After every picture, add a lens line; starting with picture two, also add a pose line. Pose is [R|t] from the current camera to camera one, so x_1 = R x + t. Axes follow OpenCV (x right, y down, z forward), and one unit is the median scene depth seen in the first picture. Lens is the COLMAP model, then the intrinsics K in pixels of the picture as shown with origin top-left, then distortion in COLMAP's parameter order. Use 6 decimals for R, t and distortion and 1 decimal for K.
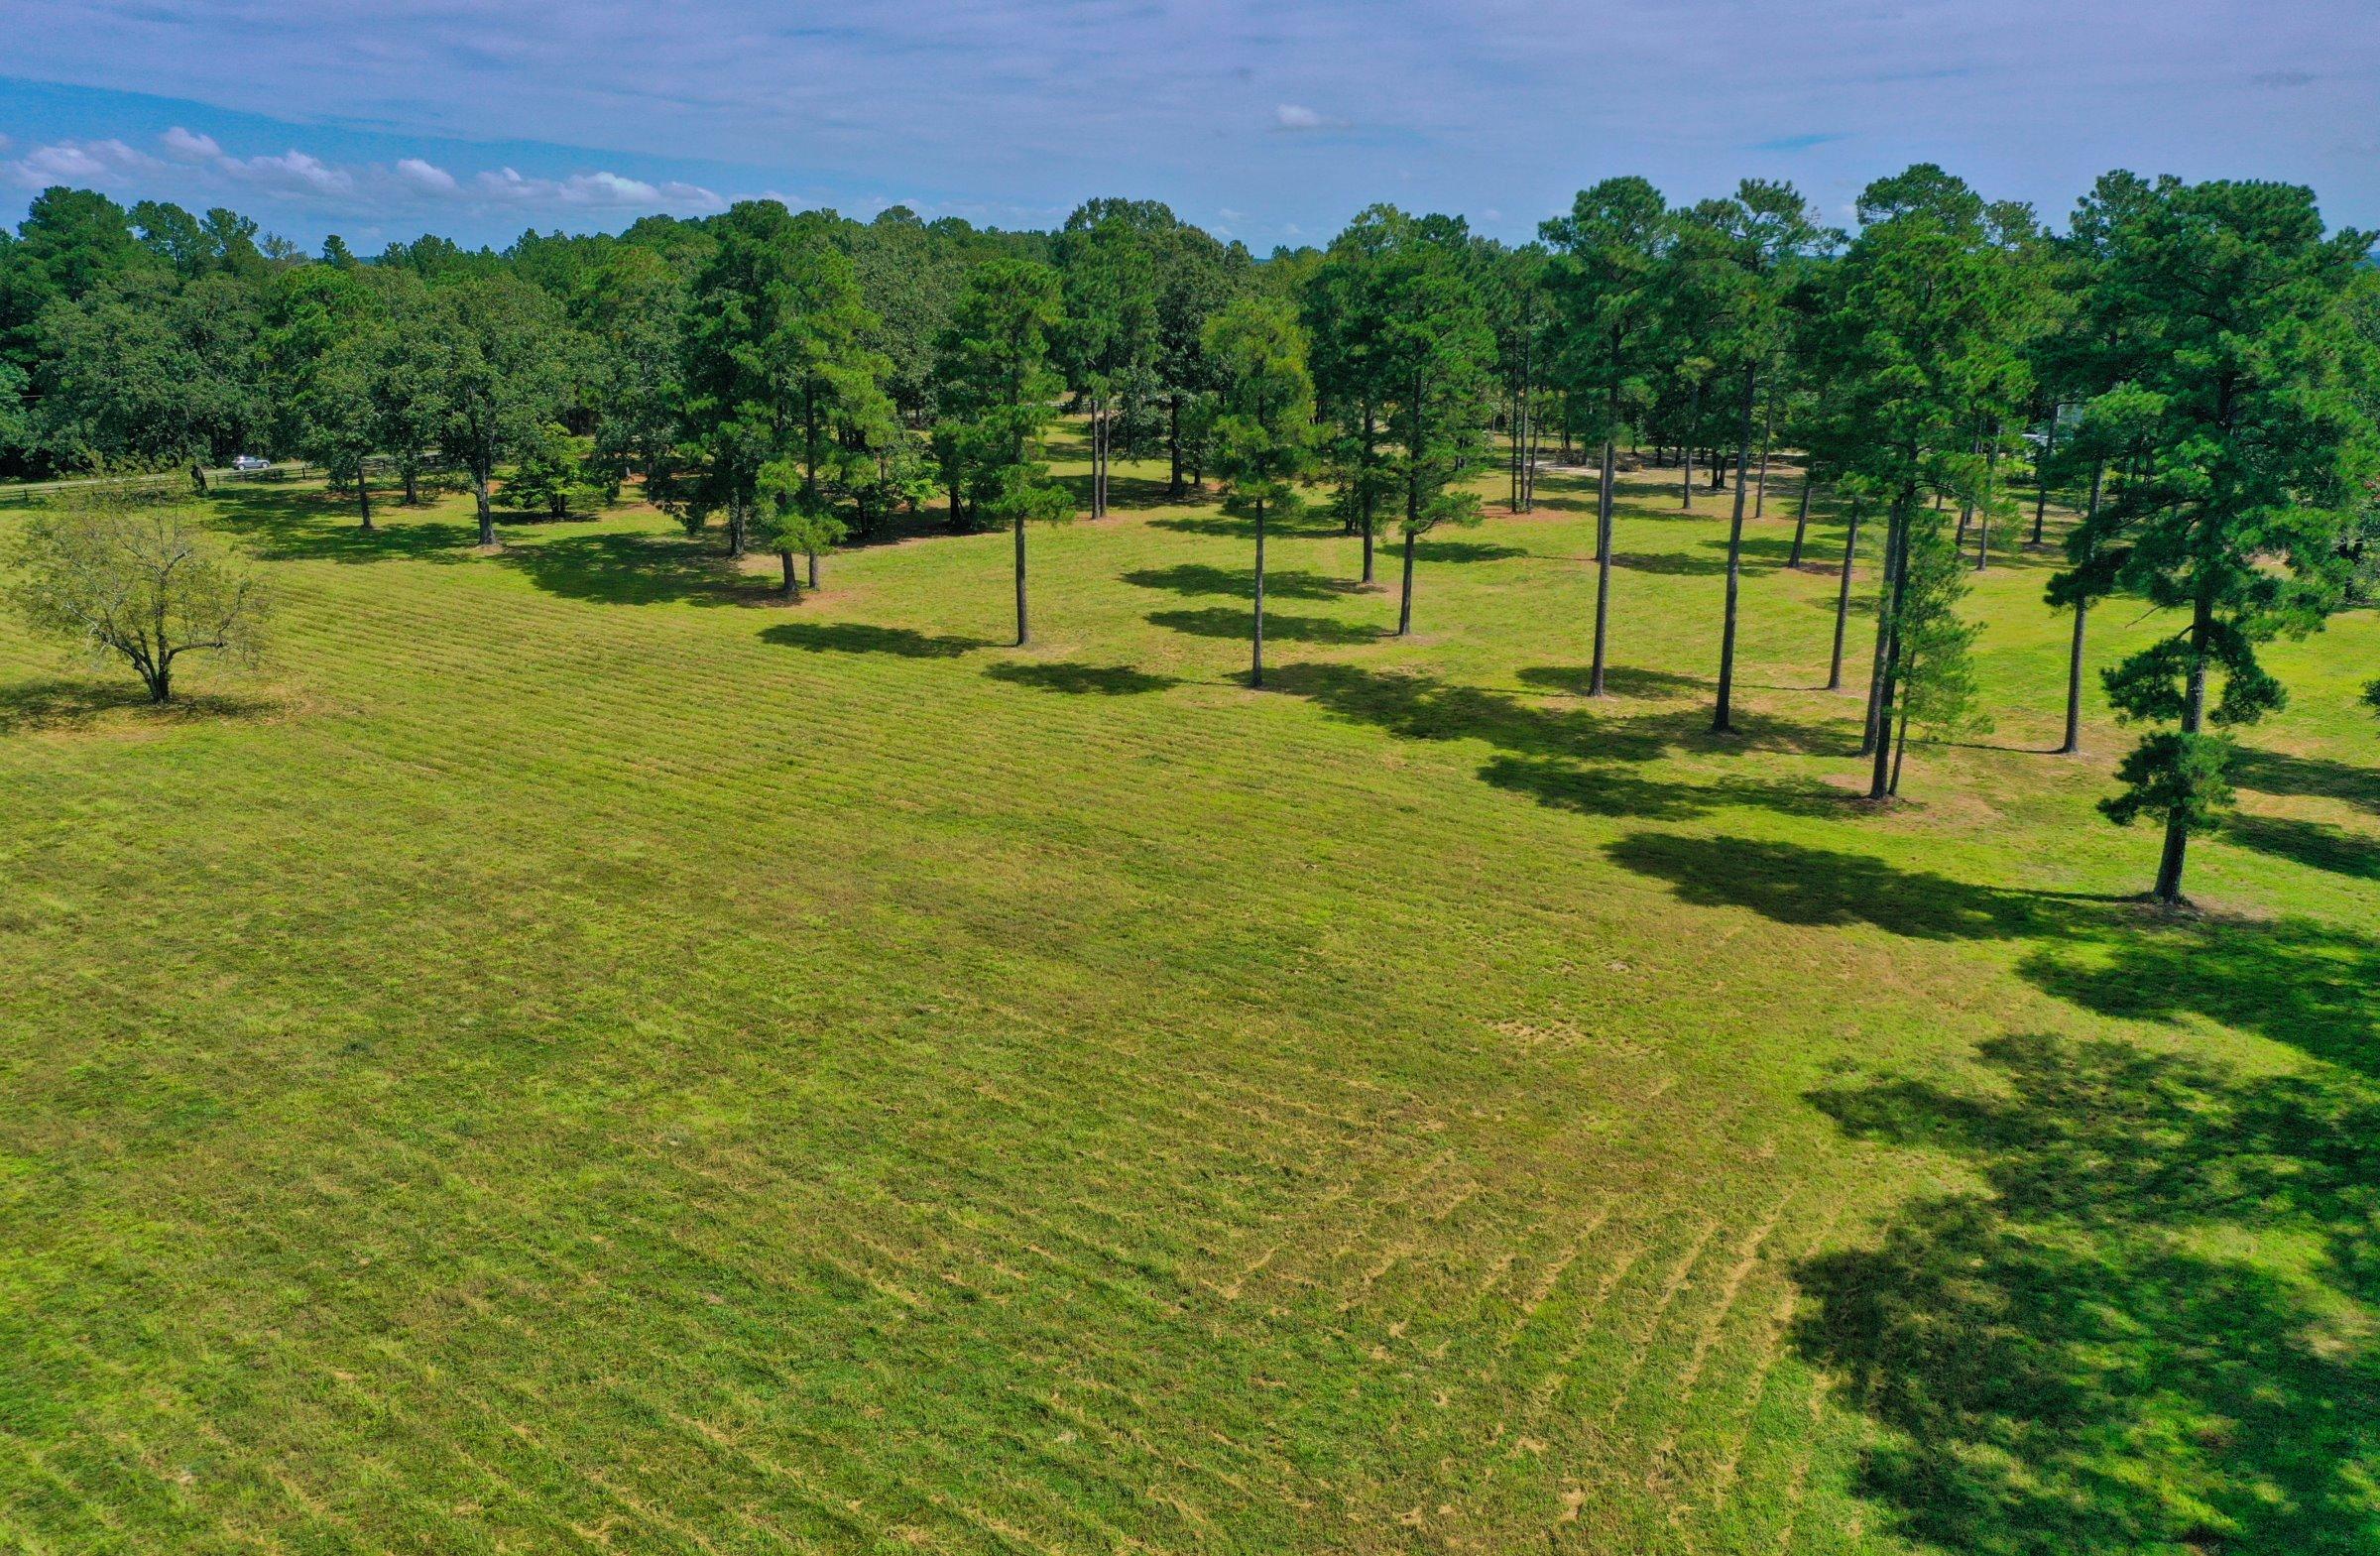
lens RADIAL K [[1907.4, 0, 1198.3], [0, 1907.4, 769.4], [0, 0, 1]] dist [0.001205, -0.000136]
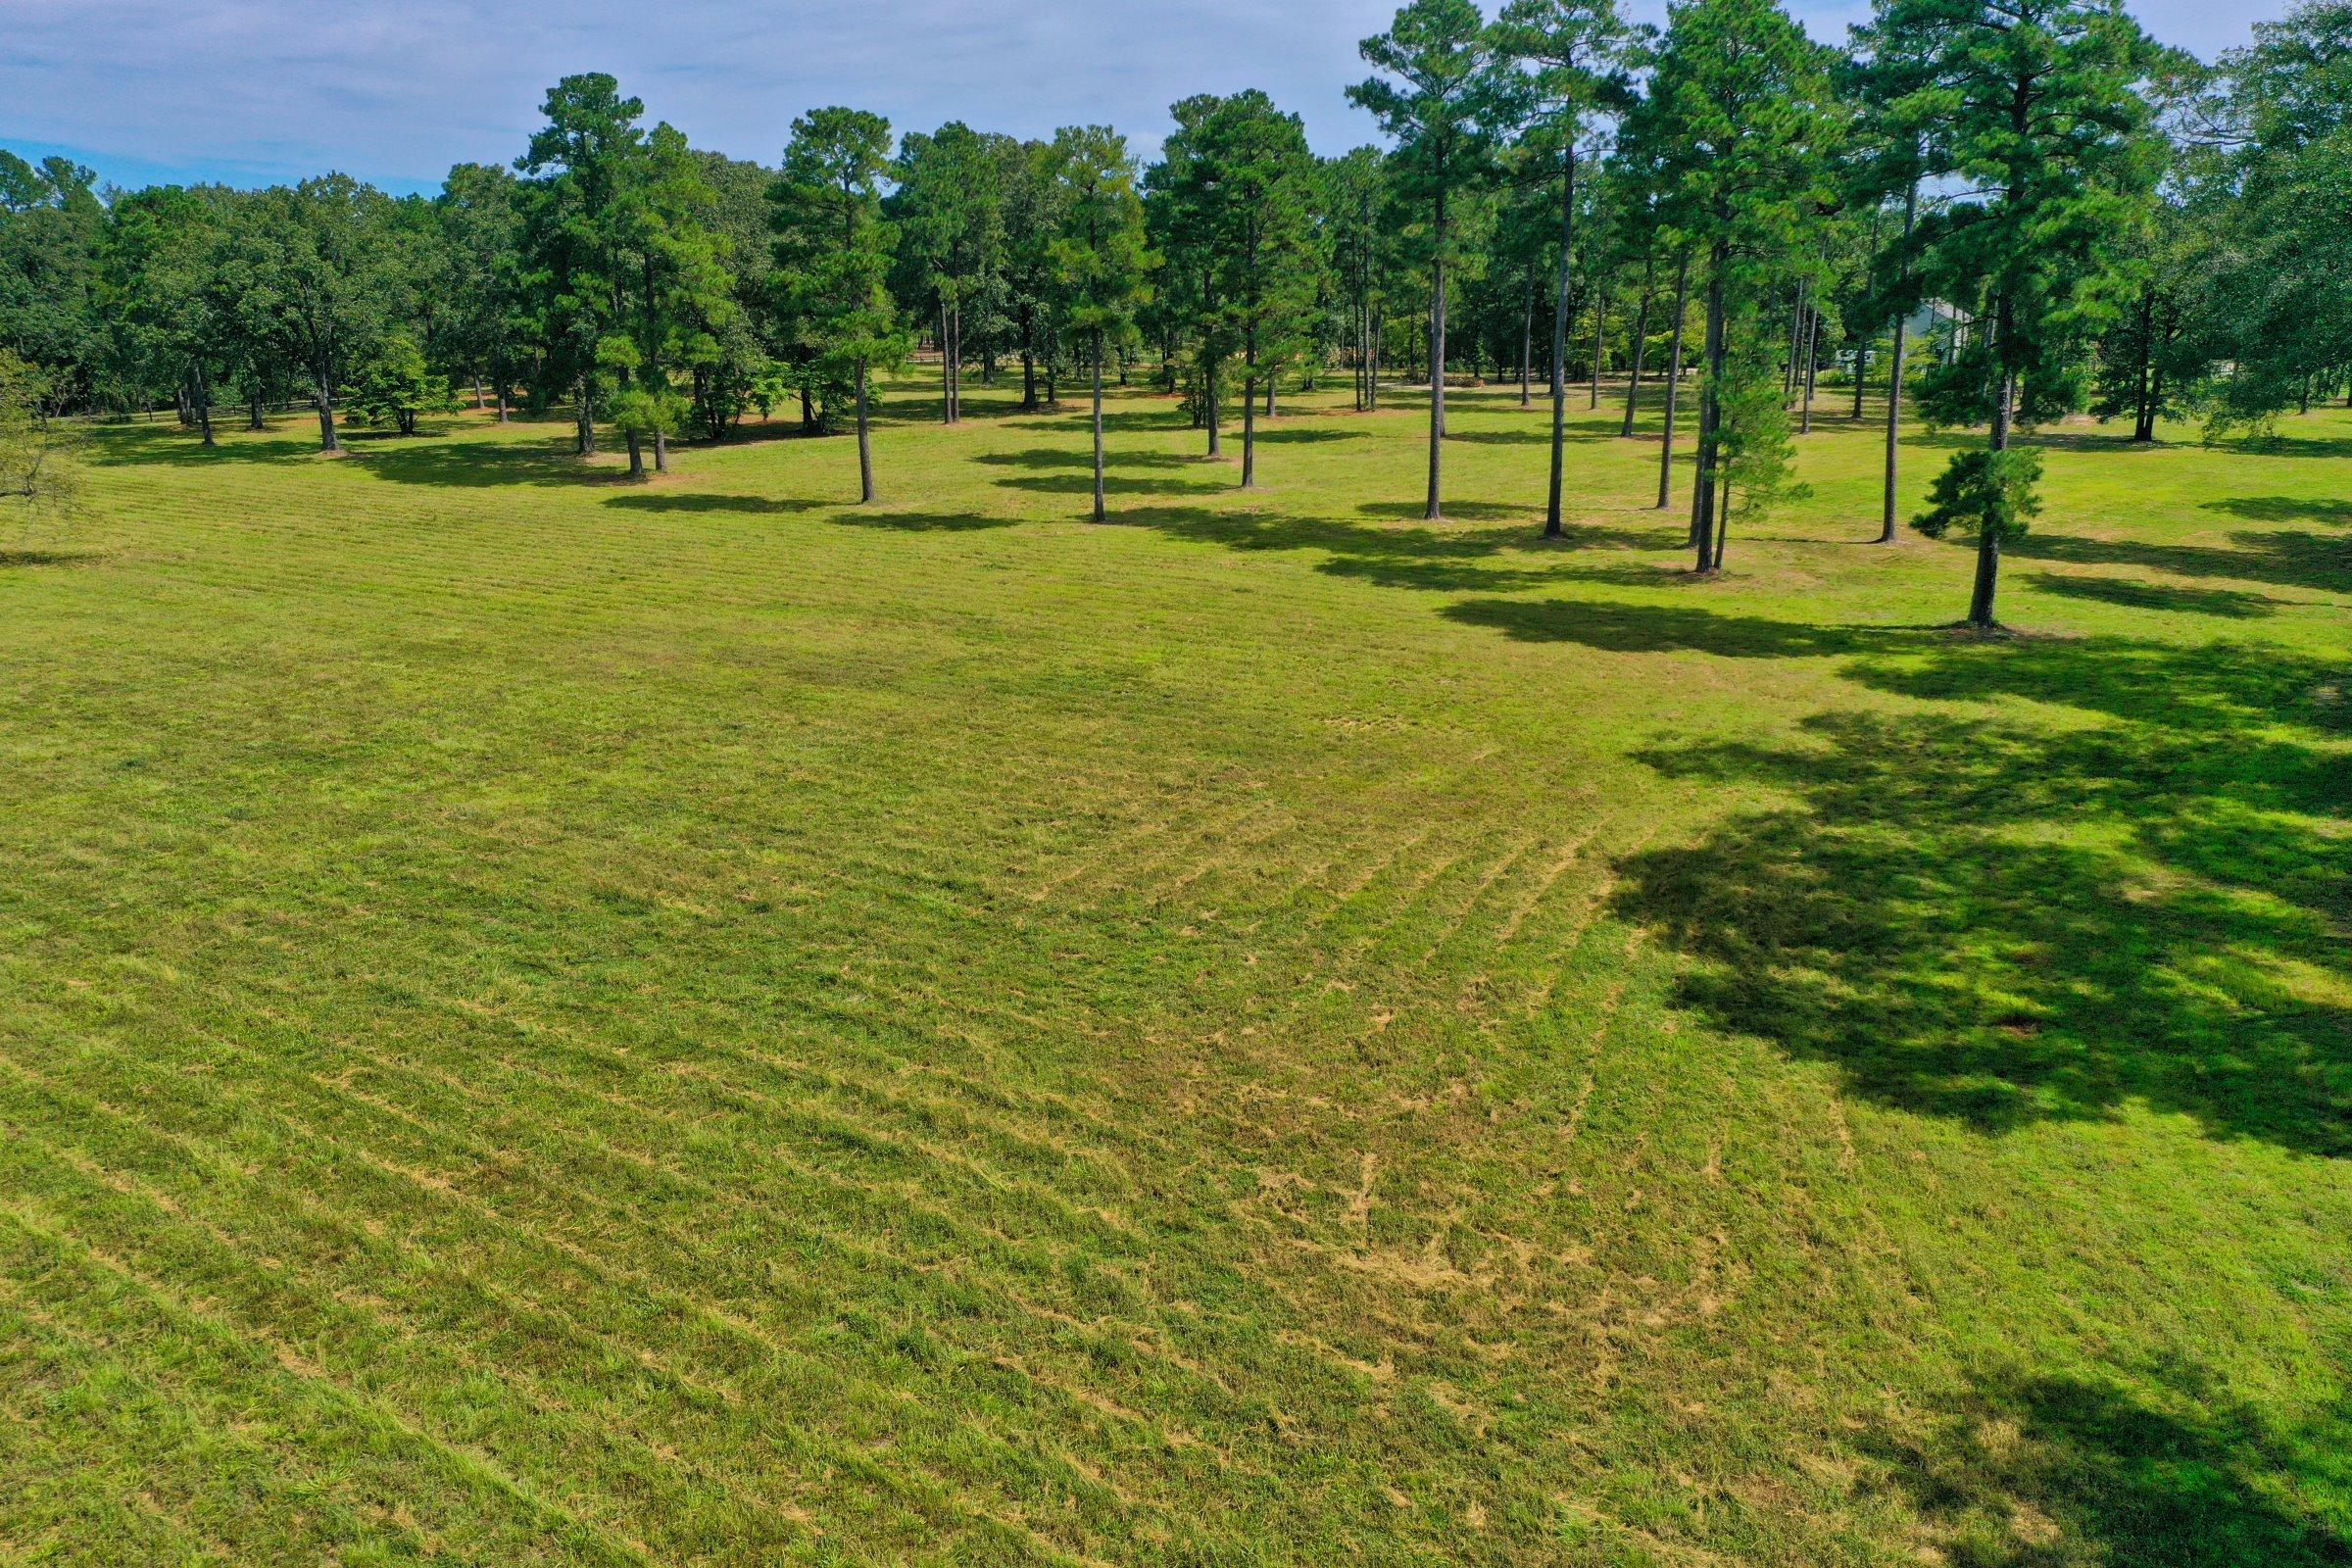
lens RADIAL K [[1836.2, 0, 1183.7], [0, 1836.2, 784.0], [0, 0, 1]] dist [-0.002061, 0.005095]
pose [[0.997949, -0.034428, 0.053965, 0.030621], [0.034086, 0.999393, 0.007253, 0.152099], [-0.054182, -0.005398, 0.998517, 0.049315]]
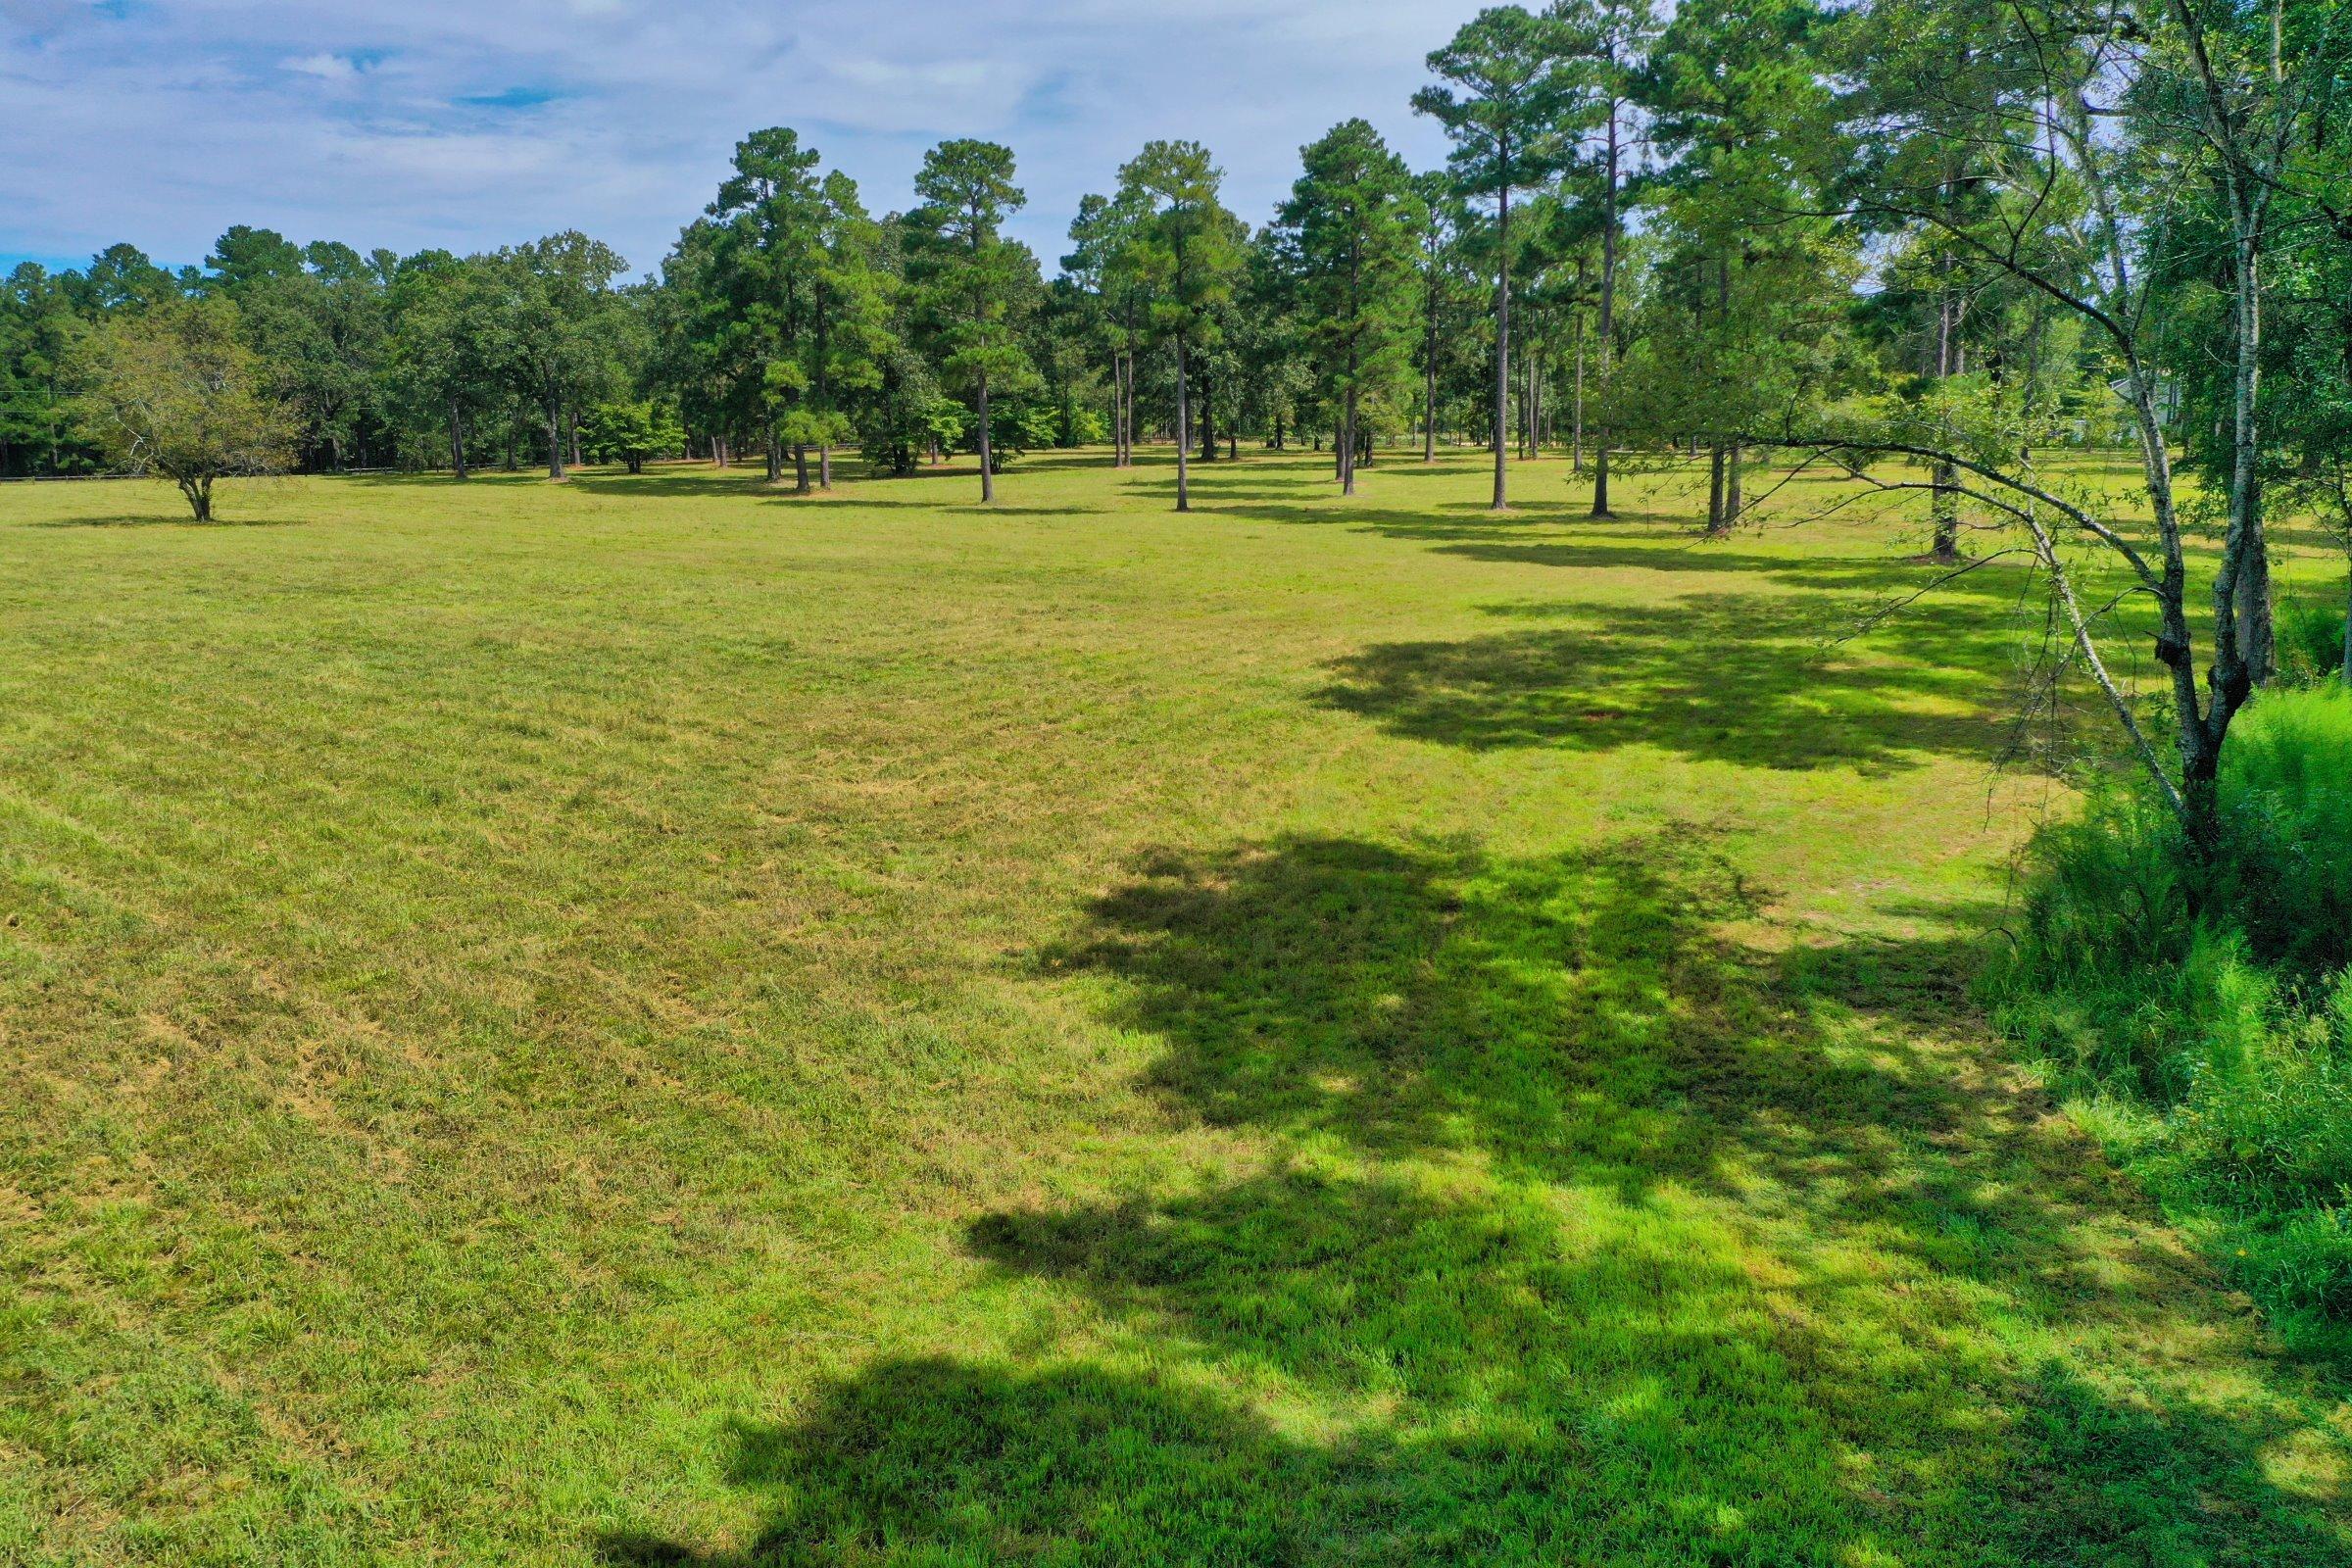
lens RADIAL K [[1836.2, 0, 1183.7], [0, 1836.2, 784.0], [0, 0, 1]] dist [-0.002061, 0.005095]
pose [[0.994727, -0.000314, -0.102556, 0.233138], [-0.006296, 0.997922, -0.064128, 0.297651], [0.102363, 0.064435, 0.992658, -0.018056]]
